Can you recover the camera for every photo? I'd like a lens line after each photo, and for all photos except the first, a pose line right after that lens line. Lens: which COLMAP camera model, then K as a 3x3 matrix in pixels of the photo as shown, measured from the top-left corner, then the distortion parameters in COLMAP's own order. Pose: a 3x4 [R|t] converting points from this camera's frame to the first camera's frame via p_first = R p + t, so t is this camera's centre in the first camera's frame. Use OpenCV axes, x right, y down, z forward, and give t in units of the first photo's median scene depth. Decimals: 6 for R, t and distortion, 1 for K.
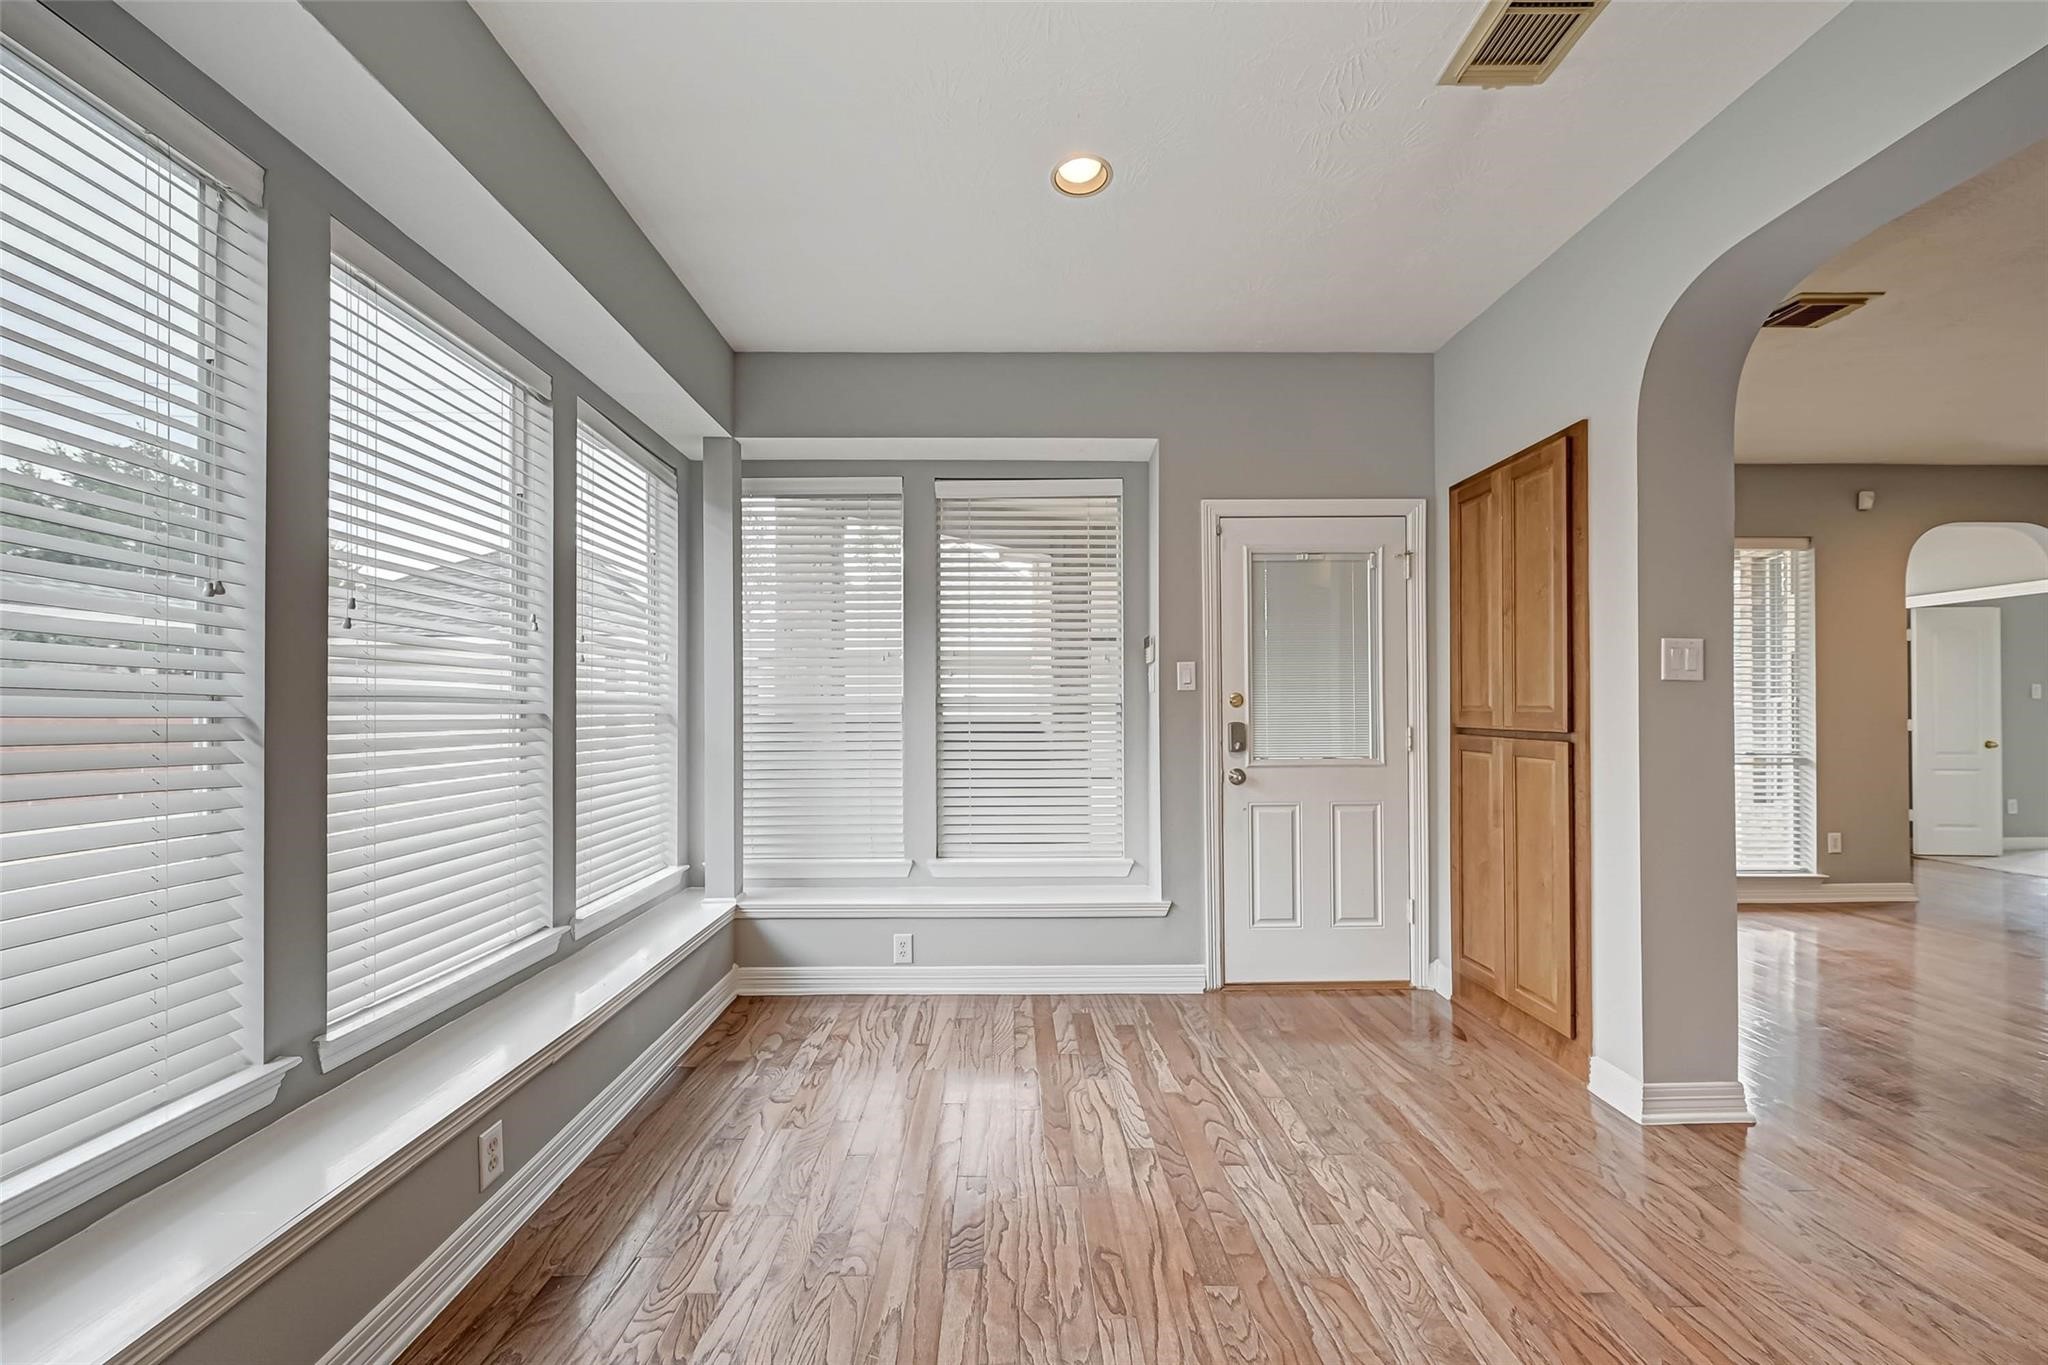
lens RADIAL K [[845.7, 0, 1020.6], [0, 845.7, 696.8], [0, 0, 1]] dist [-0.000994, 0.000293]
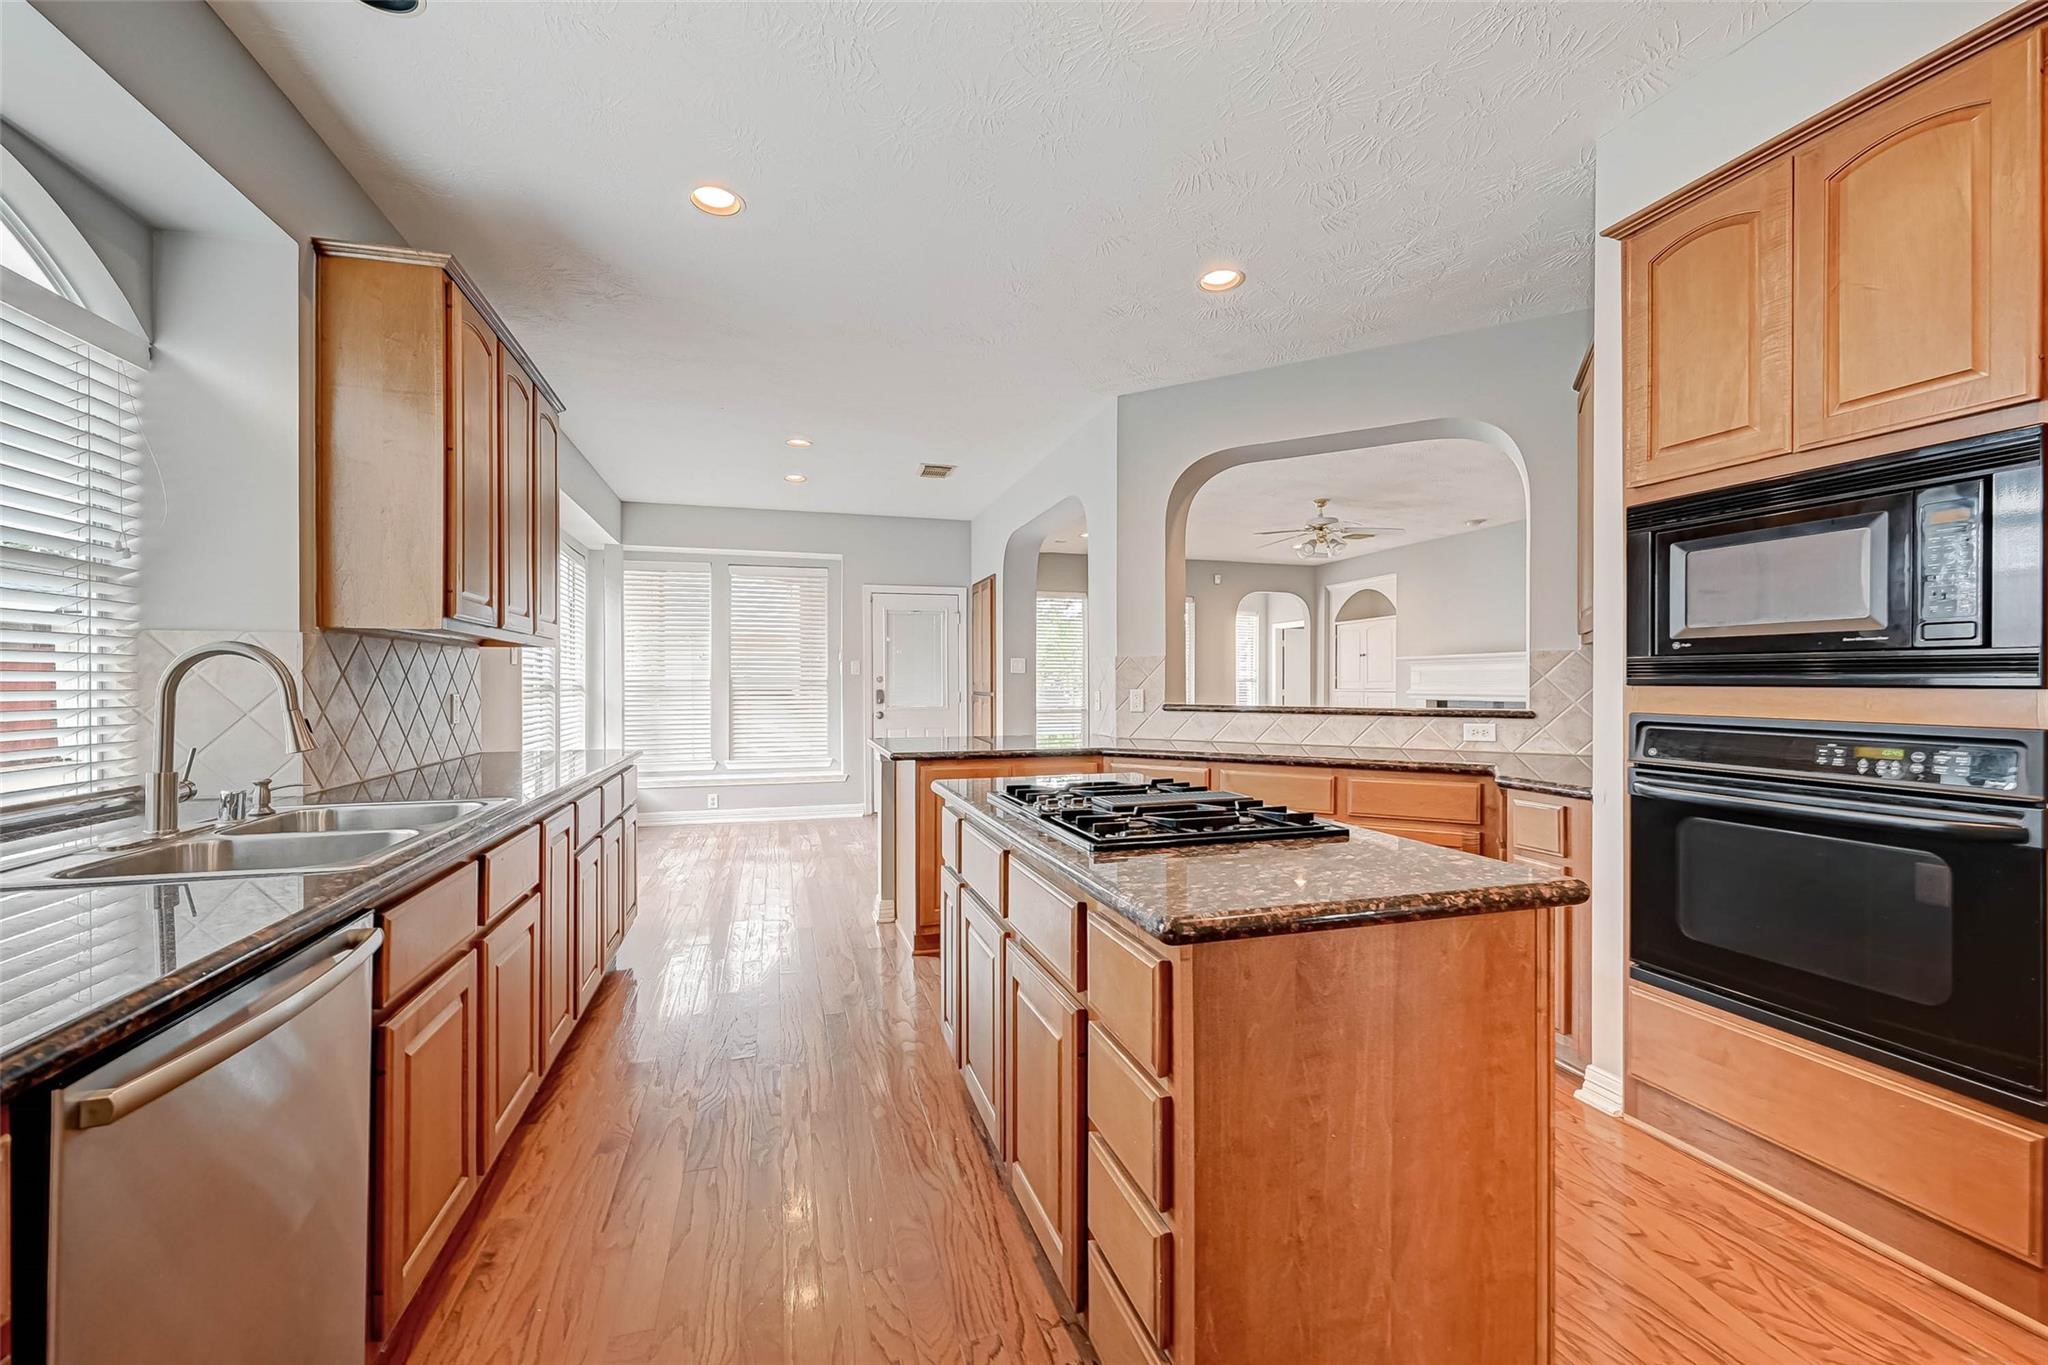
lens RADIAL K [[845.7, 0, 1026.3], [0, 845.7, 679.4], [0, 0, 1]] dist [-0.000994, 0.000293]
pose [[0.962790, 0.002344, 0.270240, 0.035019], [-0.004814, 0.999952, 0.008479, -0.014827], [-0.270208, -0.009465, 0.962756, -1.152597]]
